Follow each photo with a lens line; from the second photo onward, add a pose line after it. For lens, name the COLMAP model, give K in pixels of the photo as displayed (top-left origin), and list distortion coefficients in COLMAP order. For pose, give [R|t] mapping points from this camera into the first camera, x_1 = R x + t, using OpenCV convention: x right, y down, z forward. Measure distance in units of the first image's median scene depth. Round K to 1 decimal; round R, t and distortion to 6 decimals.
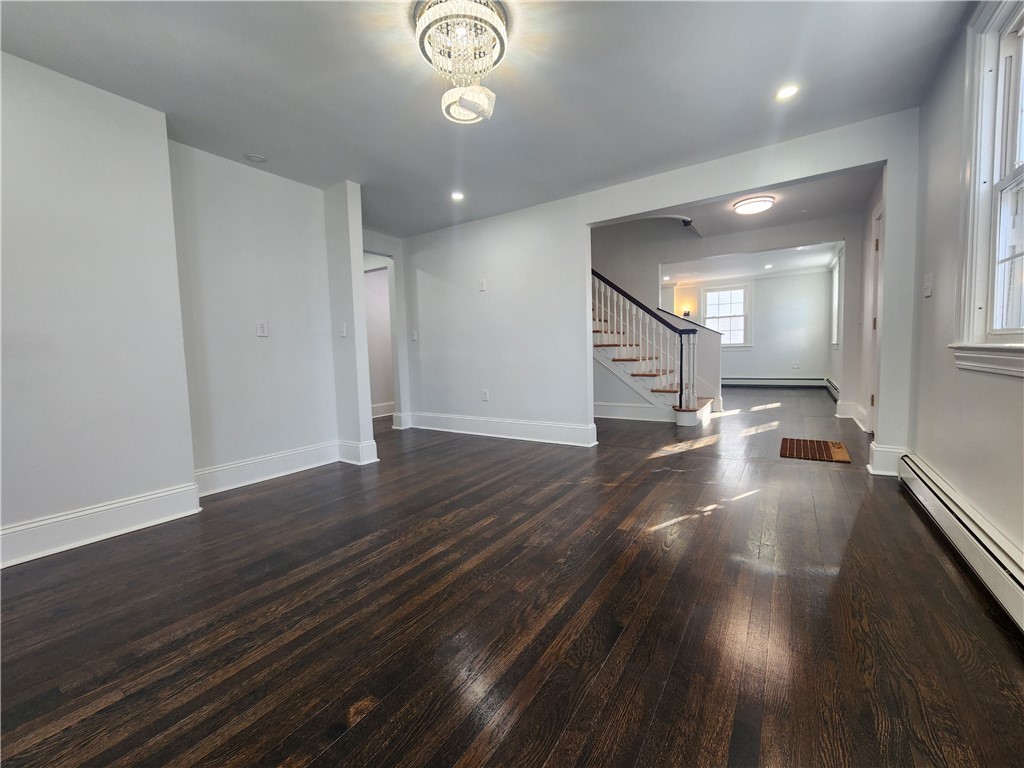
lens RADIAL K [[420.7, 0, 511.1], [0, 420.7, 382.2], [0, 0, 1]] dist [0.001657, 0.000698]
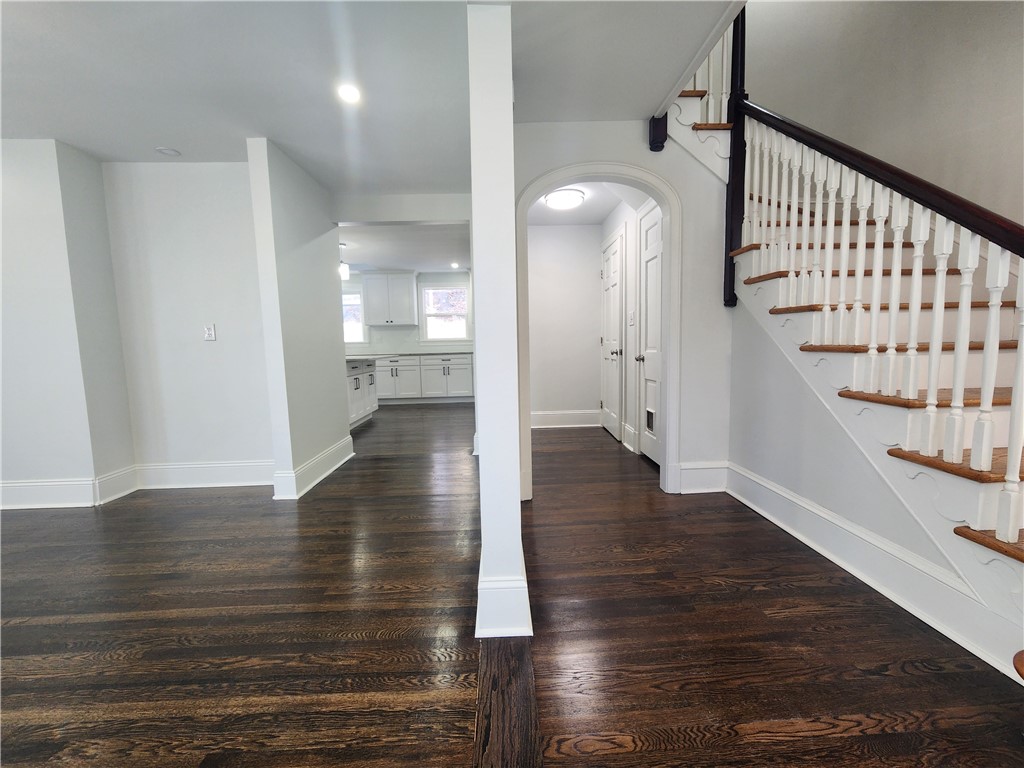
lens RADIAL K [[420.7, 0, 510.6], [0, 420.7, 381.0], [0, 0, 1]] dist [0.001657, 0.000698]
pose [[0.581597, 0.087456, -0.808763, 0.212879], [-0.052694, 0.996166, 0.069828, -0.042447], [0.811769, 0.002005, 0.583975, 0.354313]]
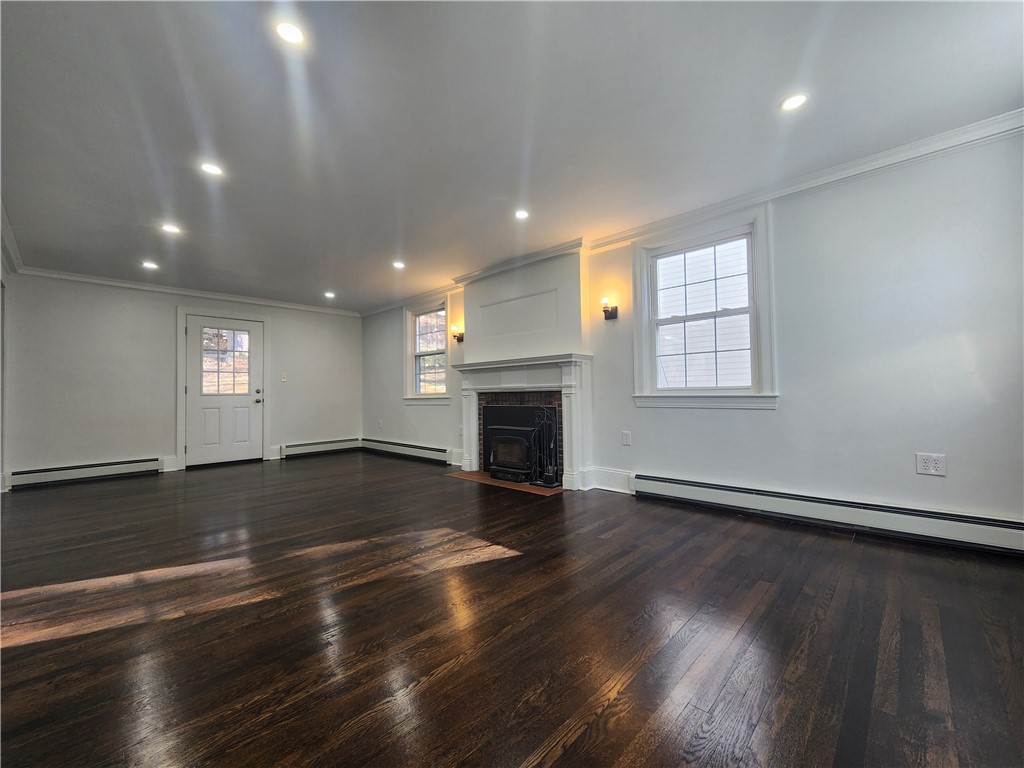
lens RADIAL K [[420.7, 0, 515.3], [0, 420.7, 379.9], [0, 0, 1]] dist [0.001657, 0.000698]
pose [[0.984754, 0.002415, -0.173938, 0.419950], [-0.017436, 0.996238, -0.084883, -0.065666], [0.173079, 0.086622, 0.981091, 0.623412]]
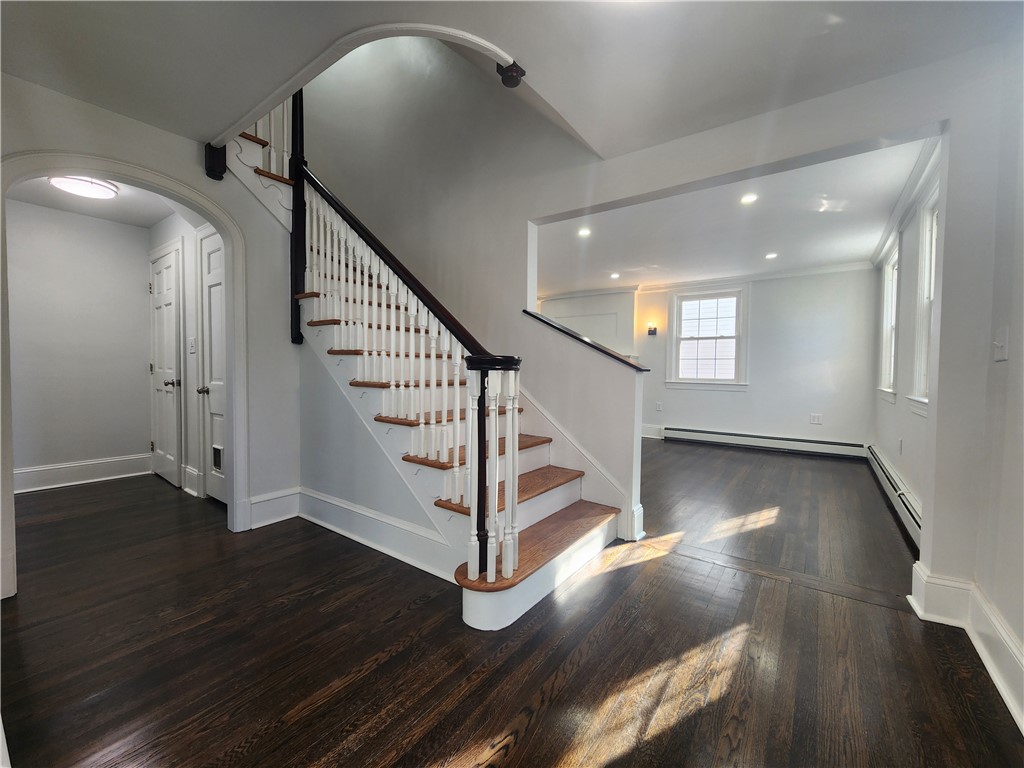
lens RADIAL K [[420.7, 0, 511.8], [0, 420.7, 384.2], [0, 0, 1]] dist [0.001657, 0.000698]
pose [[0.998127, 0.043548, -0.042957, 0.237930], [-0.045086, 0.998352, -0.035515, -0.046786], [0.041340, 0.037385, 0.998445, 0.337896]]
